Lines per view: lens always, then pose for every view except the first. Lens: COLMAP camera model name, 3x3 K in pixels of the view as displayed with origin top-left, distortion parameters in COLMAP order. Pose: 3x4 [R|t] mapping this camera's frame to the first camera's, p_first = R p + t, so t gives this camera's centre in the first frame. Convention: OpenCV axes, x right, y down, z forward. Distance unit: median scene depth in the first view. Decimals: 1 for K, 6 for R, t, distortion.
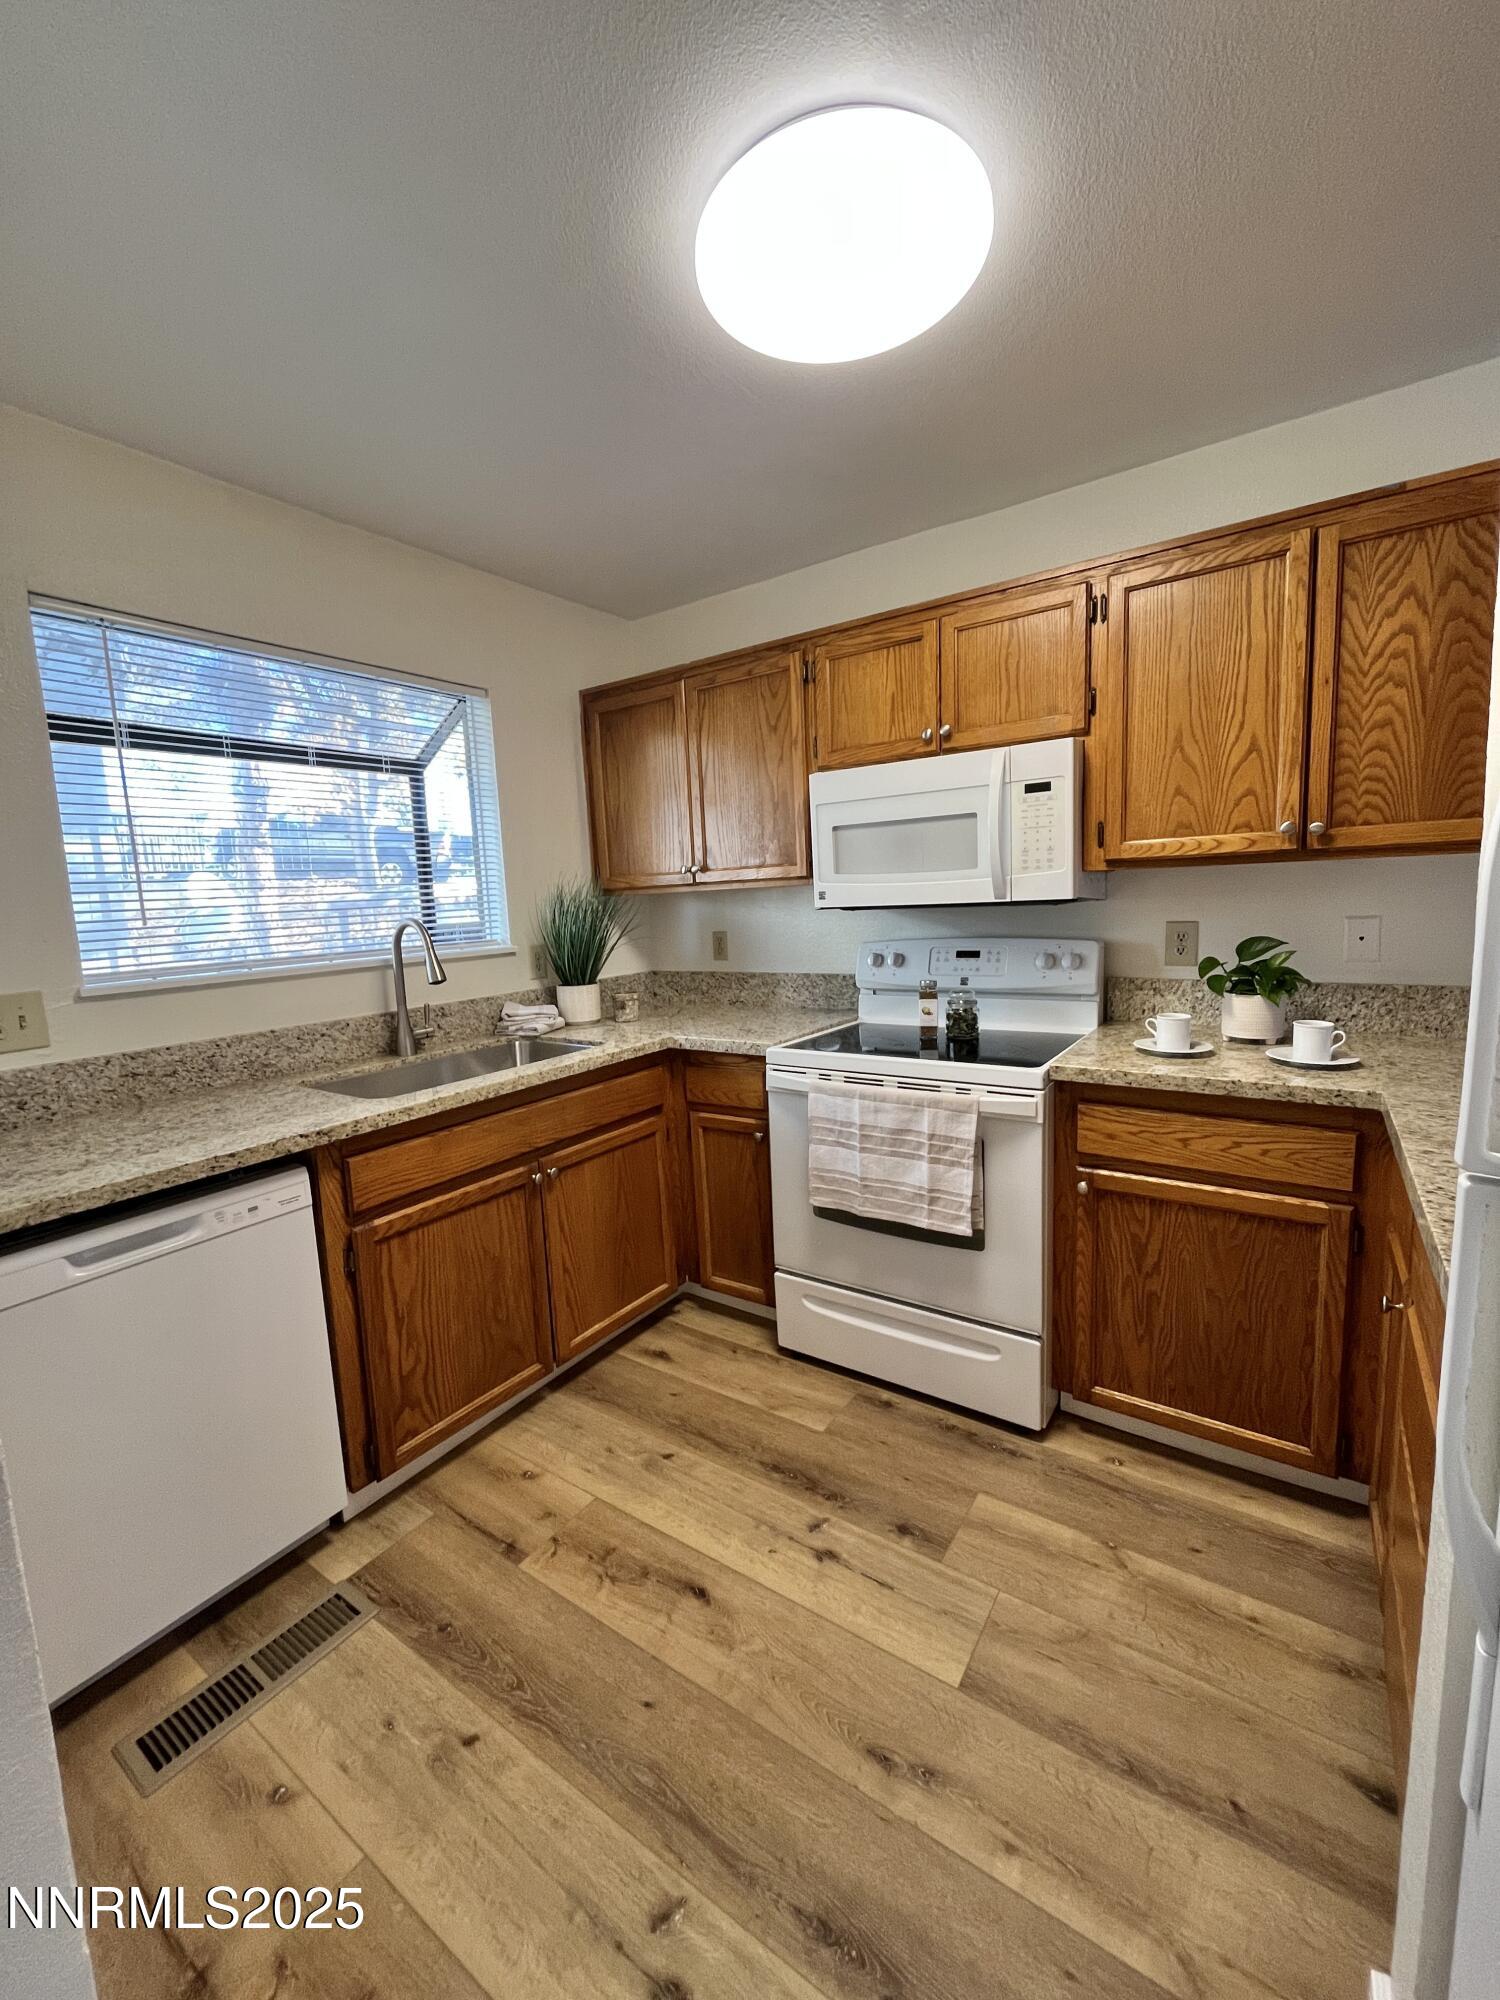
lens RADIAL K [[804.3, 0, 746.9], [0, 804.3, 1000.3], [0, 0, 1]] dist [-0.003435, -0.000256]
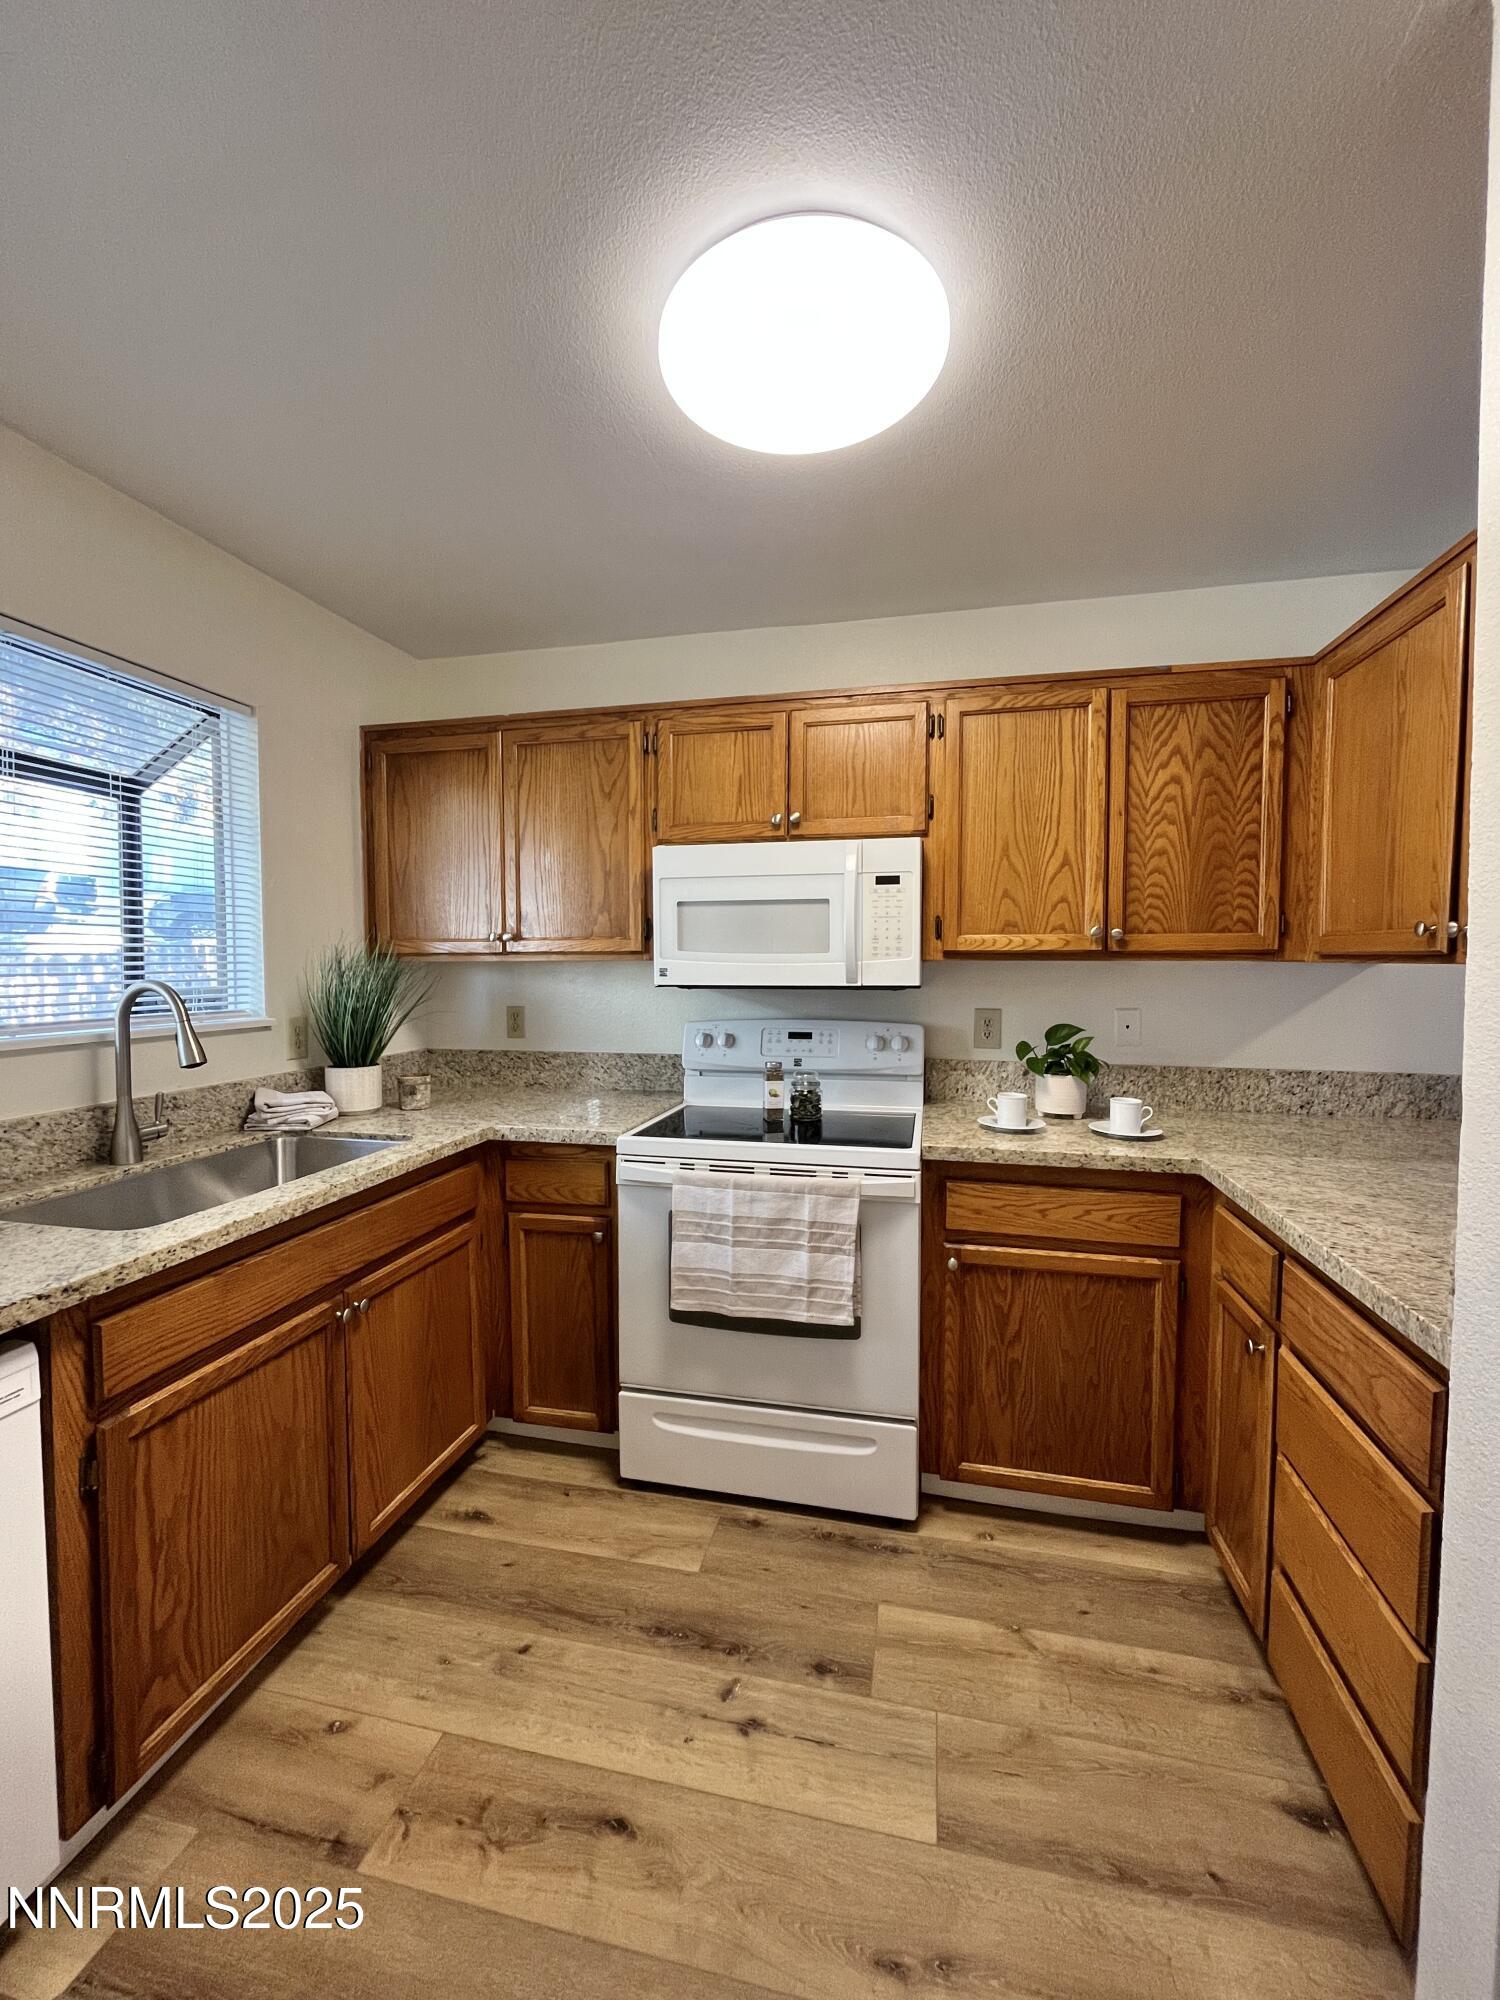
lens RADIAL K [[804.3, 0, 744.5], [0, 804.3, 1001.2], [0, 0, 1]] dist [-0.003435, -0.000256]
pose [[0.927925, 0.027148, 0.371778, -0.214469], [0.007428, 0.995800, -0.091256, -0.010626], [-0.372694, 0.087440, 0.923826, 0.110216]]
